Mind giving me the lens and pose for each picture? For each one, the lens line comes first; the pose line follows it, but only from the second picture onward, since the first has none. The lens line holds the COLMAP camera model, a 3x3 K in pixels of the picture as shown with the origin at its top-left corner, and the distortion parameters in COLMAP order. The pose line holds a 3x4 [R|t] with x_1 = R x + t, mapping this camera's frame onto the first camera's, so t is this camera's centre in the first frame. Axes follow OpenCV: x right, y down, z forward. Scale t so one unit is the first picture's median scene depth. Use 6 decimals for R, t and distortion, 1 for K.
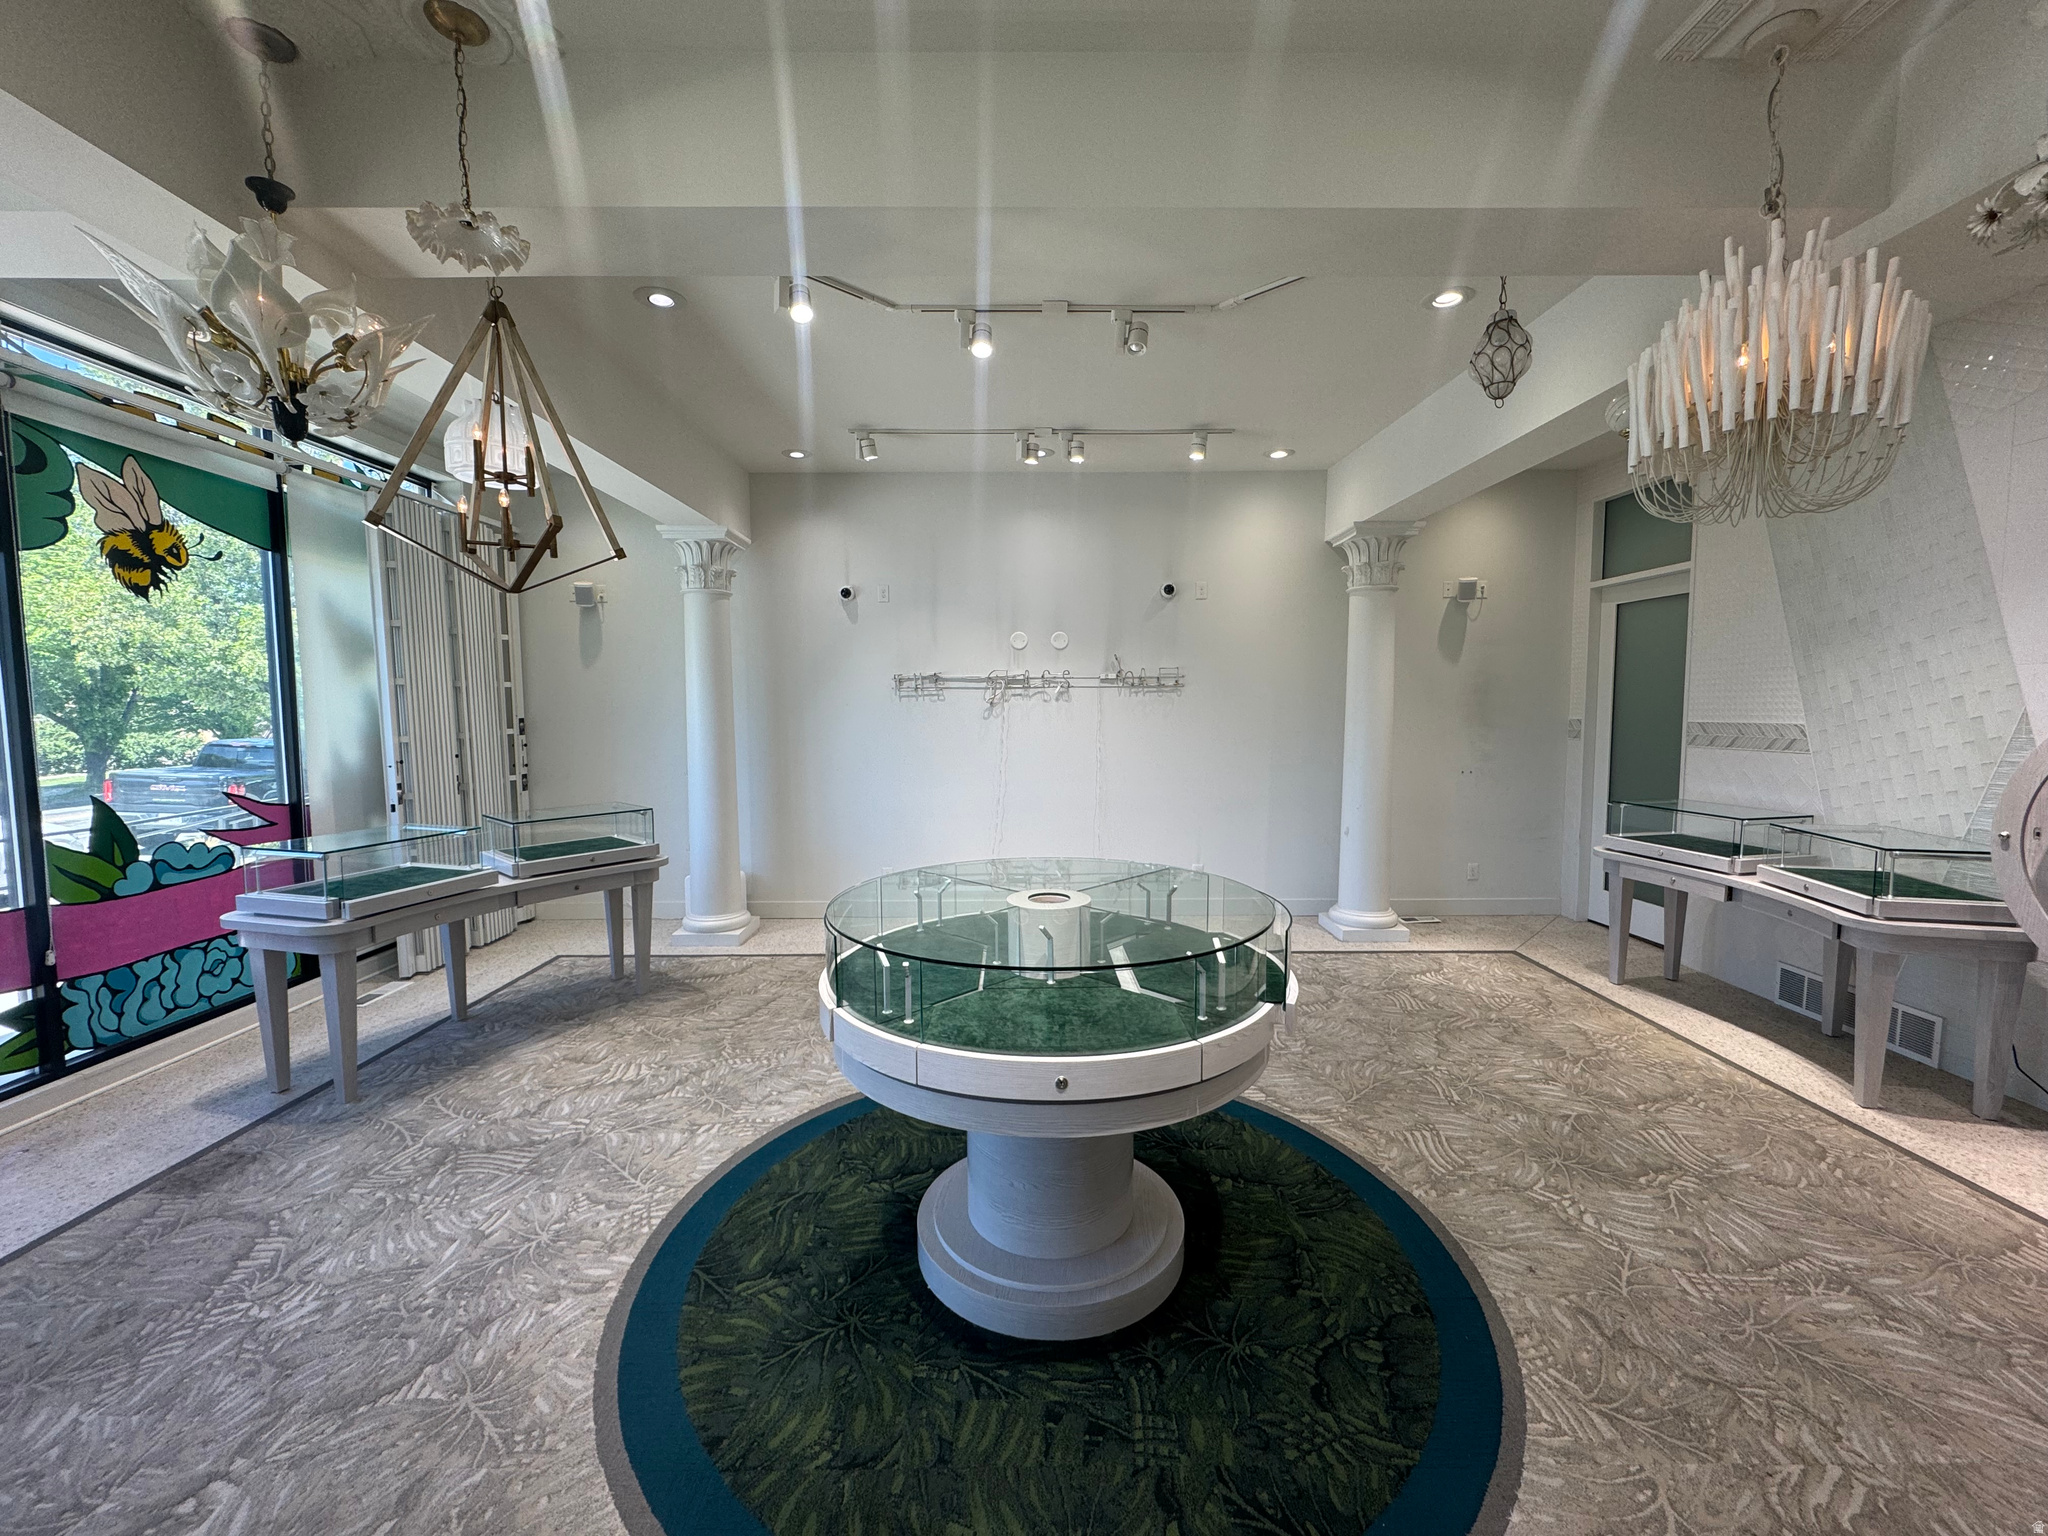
lens RADIAL K [[819.3, 0, 1020.3], [0, 819.3, 769.2], [0, 0, 1]] dist [-0.001249, 0.000313]
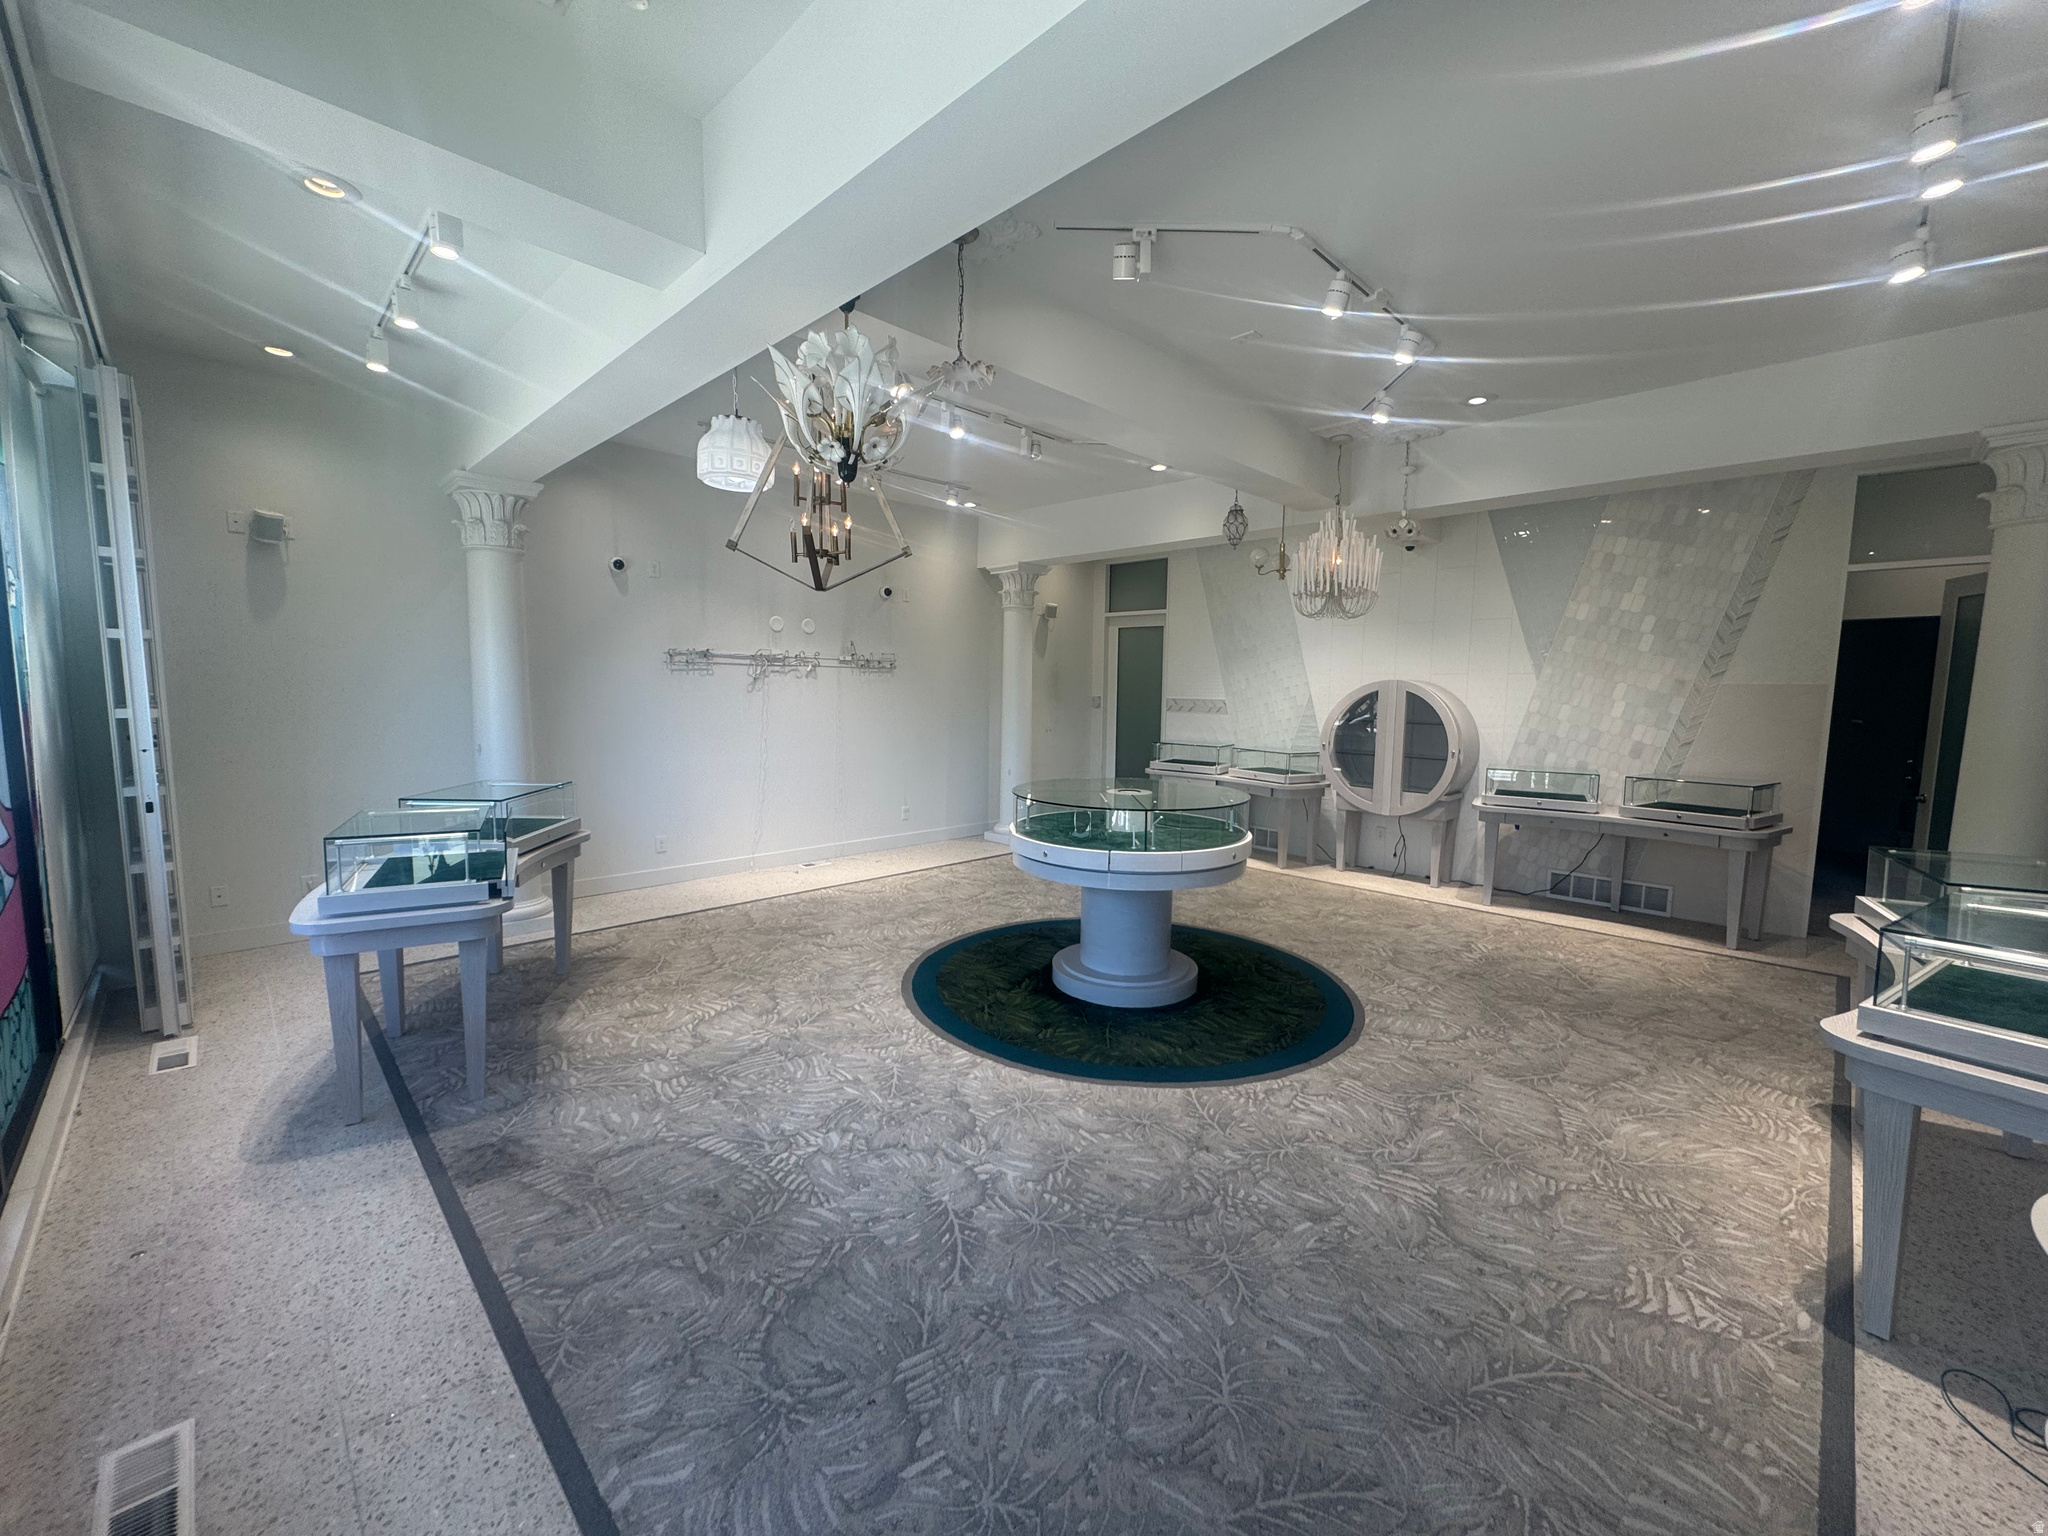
lens RADIAL K [[819.3, 0, 1027.2], [0, 819.3, 771.9], [0, 0, 1]] dist [-0.001249, 0.000313]
pose [[0.707121, -0.058801, 0.704643, -0.813382], [0.035132, 0.998227, 0.048044, 0.009122], [-0.706219, -0.009218, 0.707933, -0.081557]]
